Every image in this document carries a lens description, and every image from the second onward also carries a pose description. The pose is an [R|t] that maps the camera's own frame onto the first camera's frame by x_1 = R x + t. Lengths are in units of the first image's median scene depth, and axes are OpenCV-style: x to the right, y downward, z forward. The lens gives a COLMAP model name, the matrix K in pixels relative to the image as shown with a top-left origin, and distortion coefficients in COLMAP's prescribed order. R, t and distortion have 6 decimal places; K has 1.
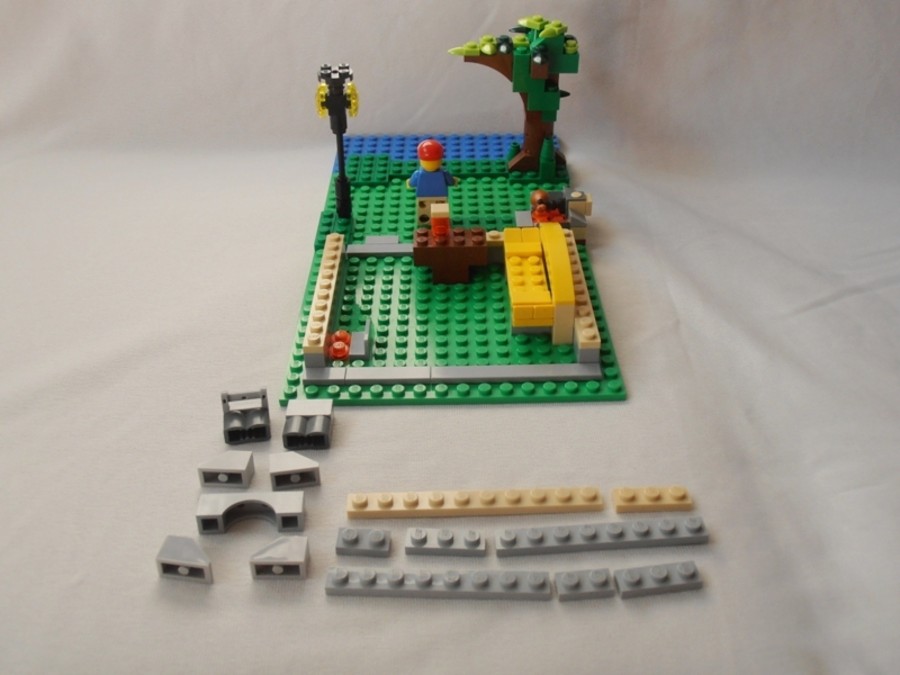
lens RADIAL K [[914.6, 0, 449.1], [0, 914.6, 333.1], [0, 0, 1]] dist [-0.040195, 0.015289]
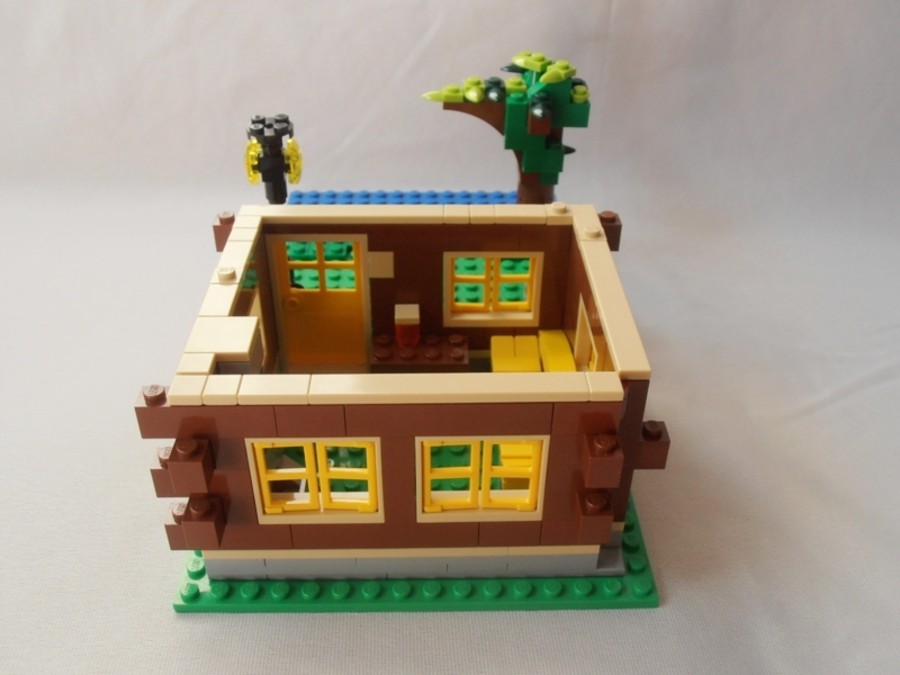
lens RADIAL K [[870.0, 0, 451.9], [0, 870.0, 354.7], [0, 0, 1]] dist [-0.098922, 0.002498]
pose [[0.999596, 0.013212, 0.025165, 0.008669], [-0.013964, 0.999454, 0.029958, -0.112440], [-0.024756, -0.030298, 0.999234, 0.260501]]
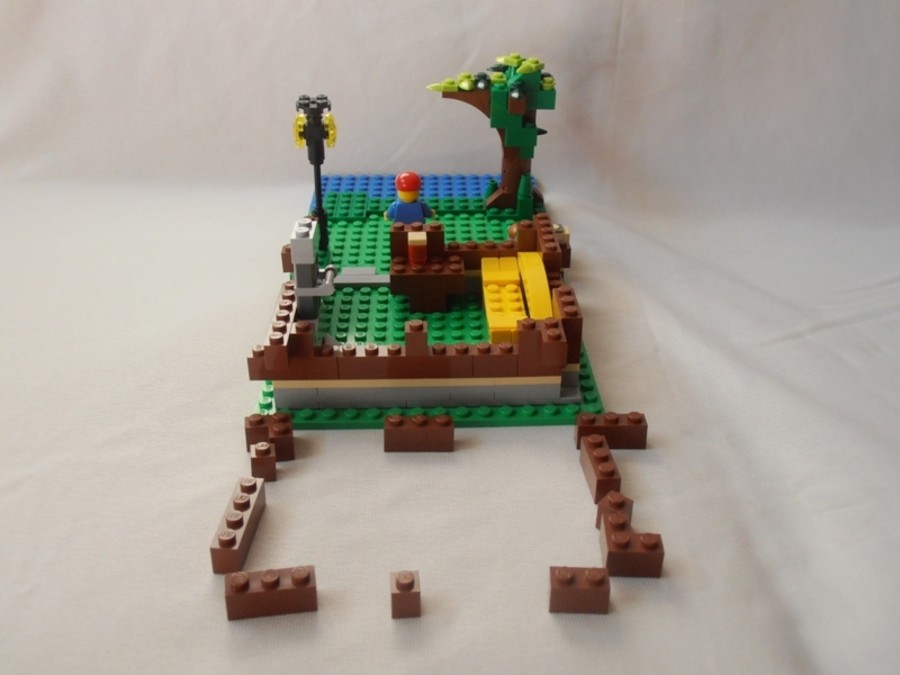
lens RADIAL K [[914.6, 0, 449.1], [0, 914.6, 333.1], [0, 0, 1]] dist [-0.040195, 0.015289]
pose [[0.999704, 0.003823, 0.024028, 0.000963], [-0.001925, 0.996910, -0.078534, 0.041769], [-0.024254, 0.078464, 0.996622, 0.015231]]
